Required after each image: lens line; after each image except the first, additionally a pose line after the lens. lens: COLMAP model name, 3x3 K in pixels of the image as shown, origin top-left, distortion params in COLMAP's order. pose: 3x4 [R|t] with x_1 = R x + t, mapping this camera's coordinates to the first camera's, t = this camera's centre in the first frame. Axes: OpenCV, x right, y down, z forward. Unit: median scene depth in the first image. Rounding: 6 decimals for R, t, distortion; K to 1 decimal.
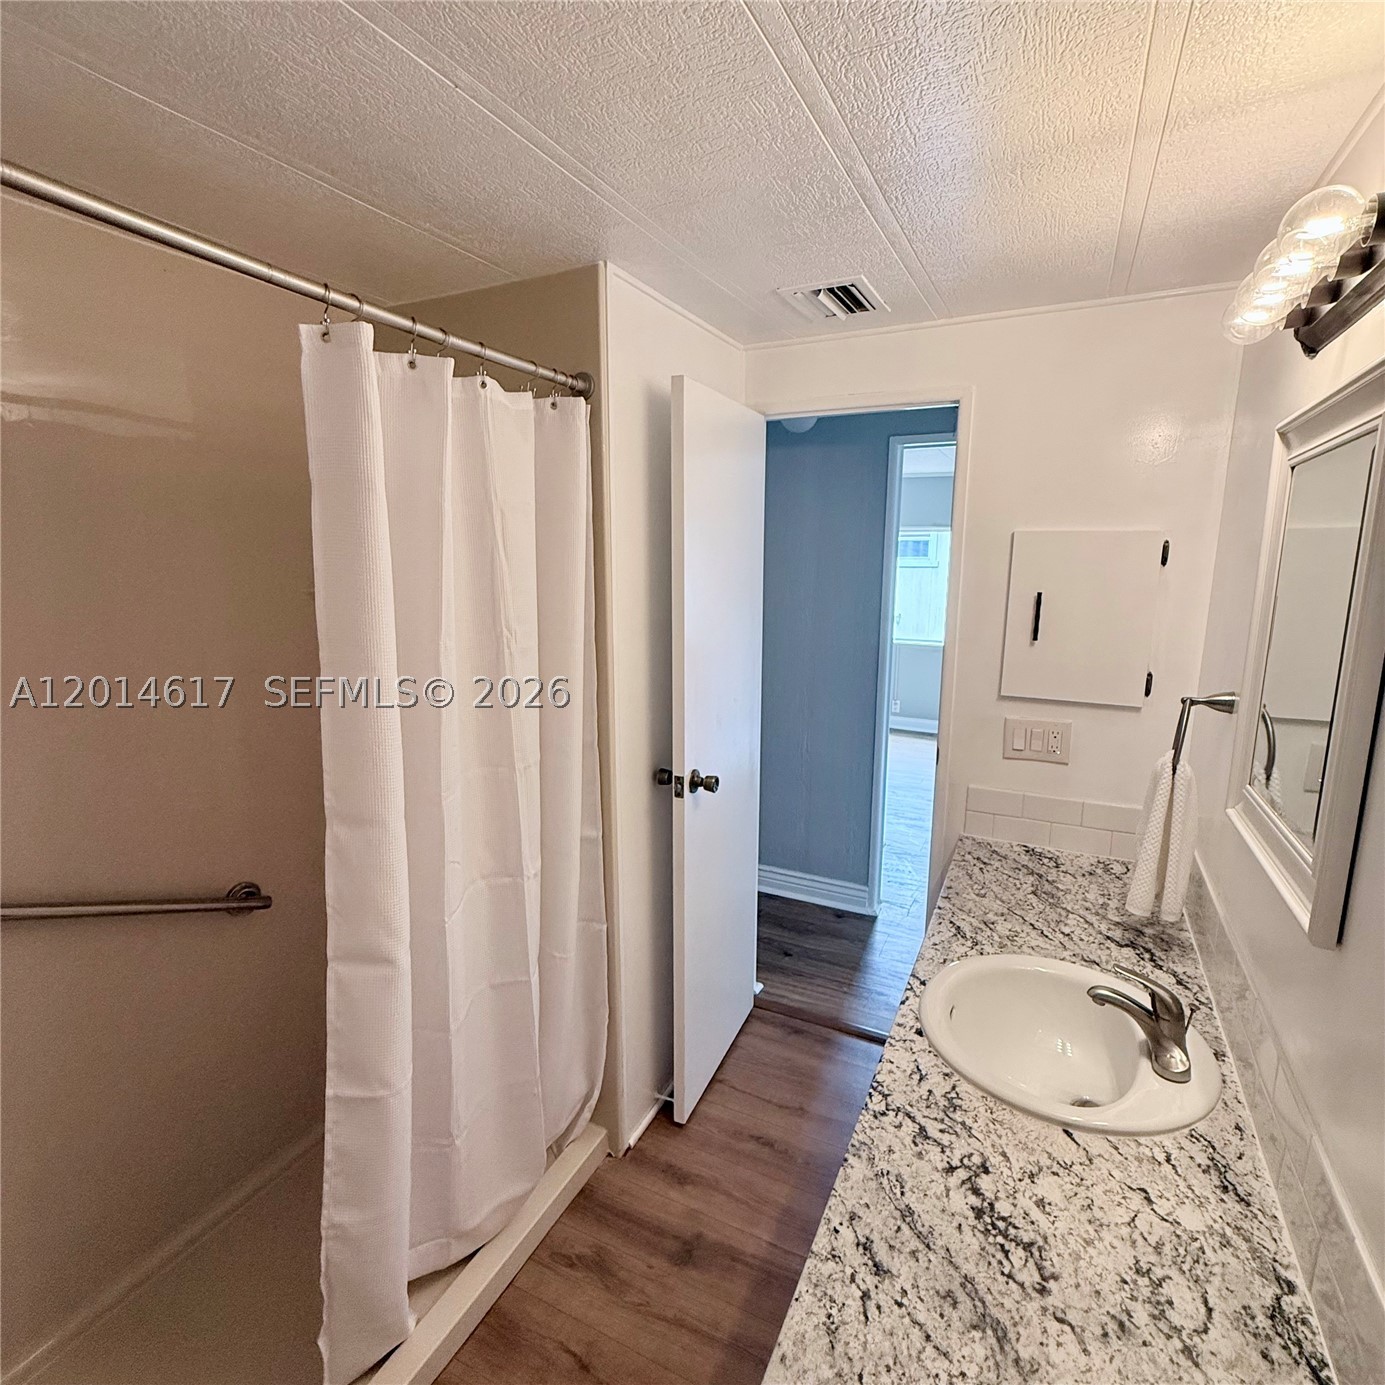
lens RADIAL K [[736.3, 0, 696.3], [0, 736.3, 688.1], [0, 0, 1]] dist [-0.000057, -0.000736]
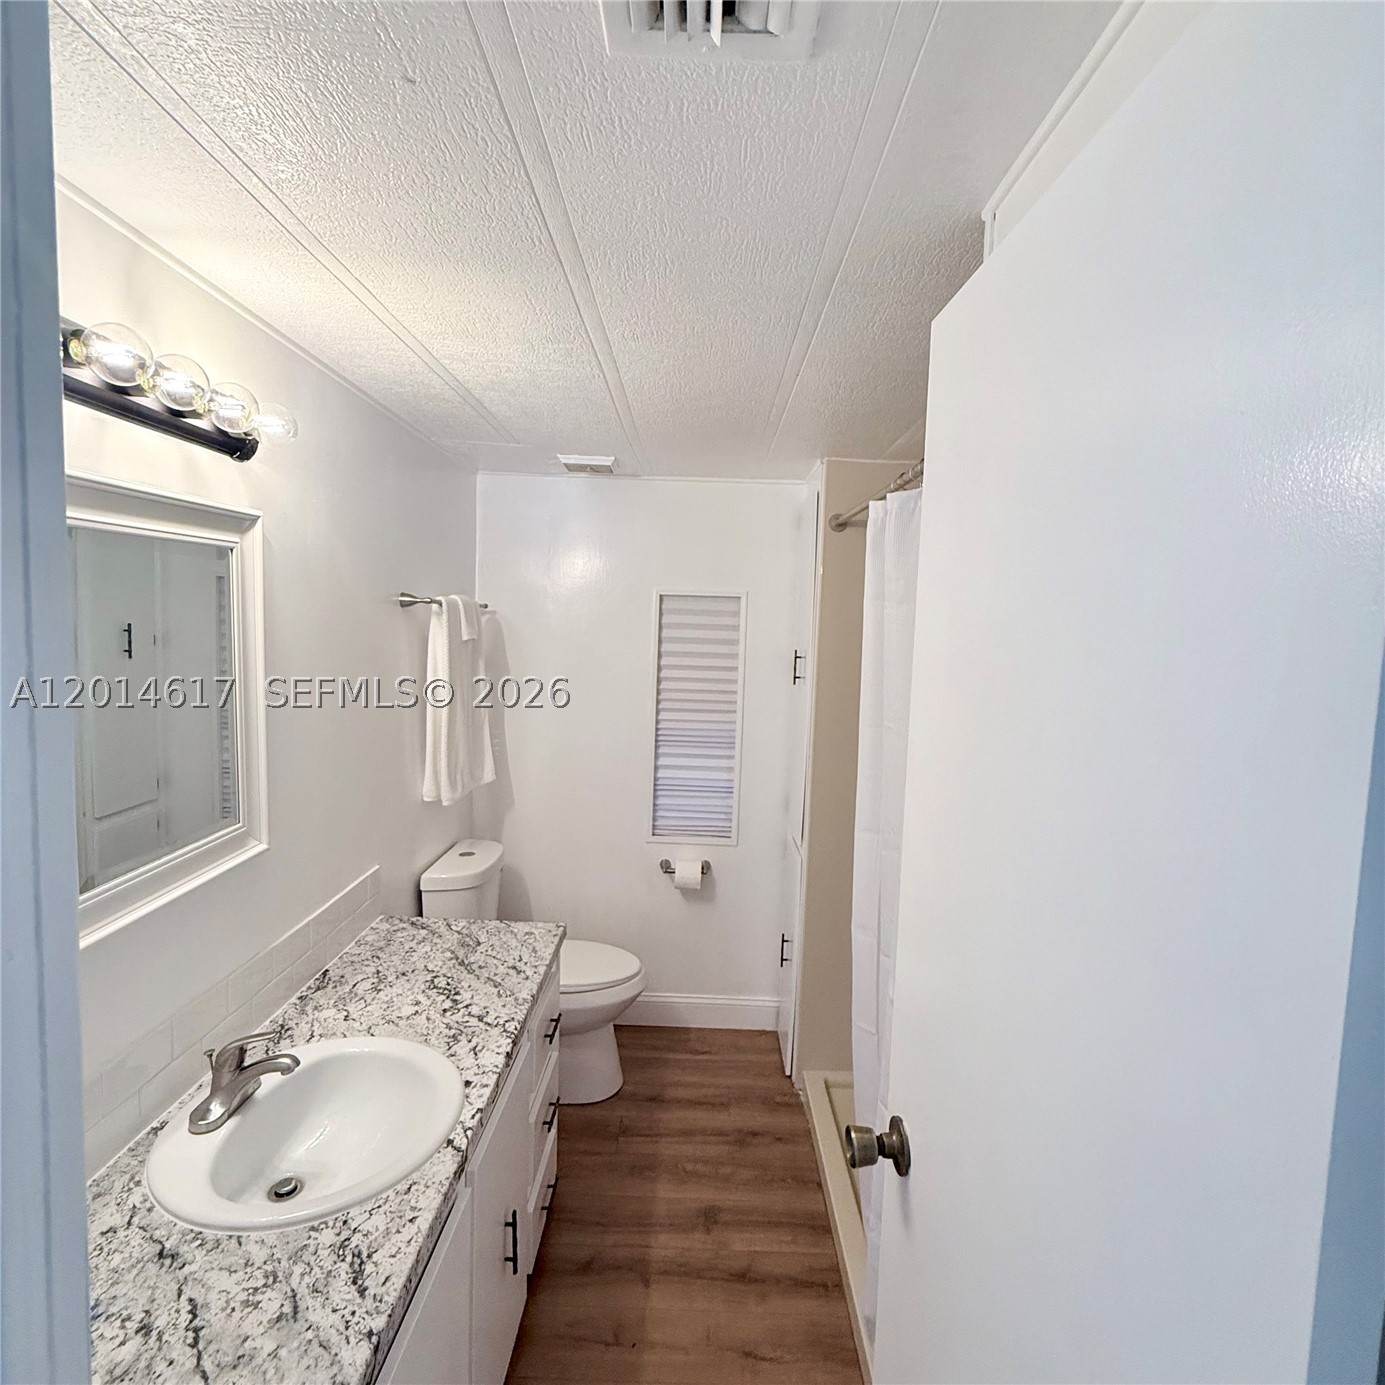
lens RADIAL K [[737.8, 0, 695.4], [0, 737.8, 691.3], [0, 0, 1]] dist [-0.001263, 0.001252]
pose [[-0.899798, 0.004899, -0.436278, 0.582582], [-0.116009, 0.961256, 0.250056, -0.465160], [0.420600, 0.275612, -0.864369, 2.359759]]
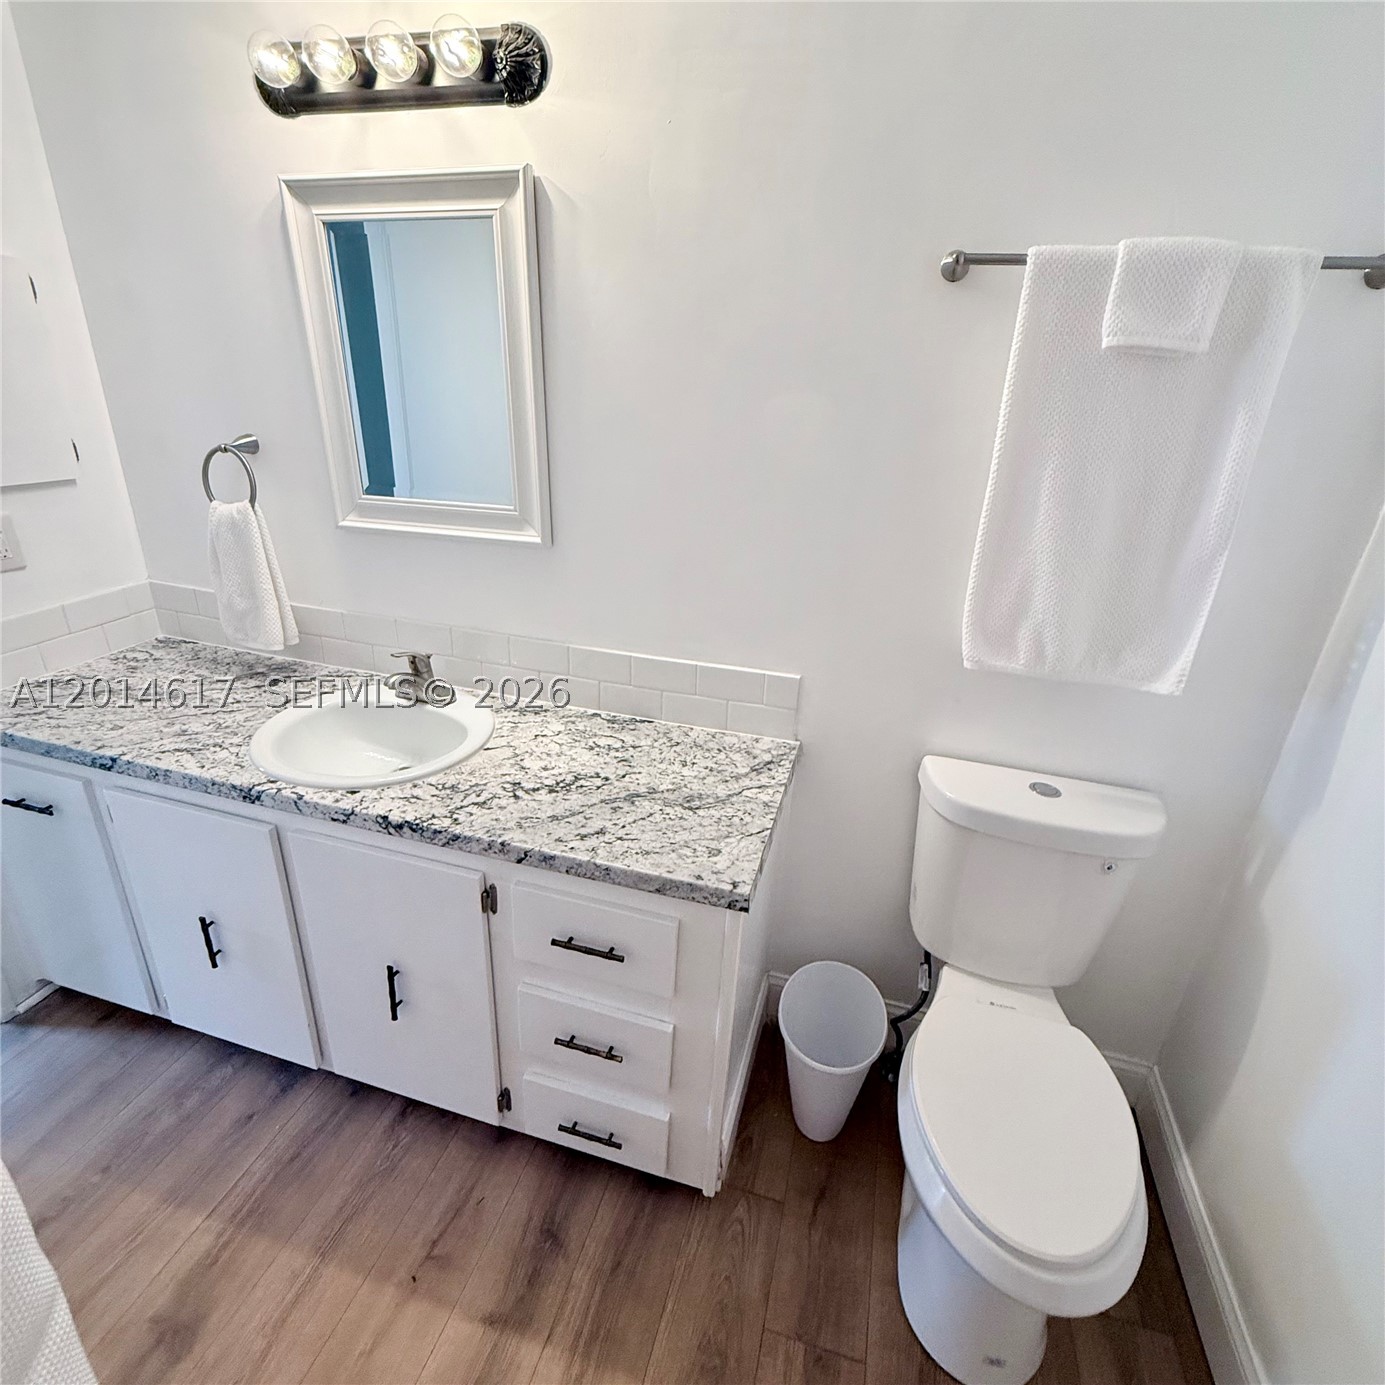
lens RADIAL K [[737.8, 0, 695.4], [0, 737.8, 691.3], [0, 0, 1]] dist [-0.001263, 0.001252]
pose [[-0.183636, -0.398145, 0.898754, -0.817253], [0.133887, 0.895651, 0.424127, -0.040003], [-0.973834, 0.198217, -0.111167, 0.772482]]
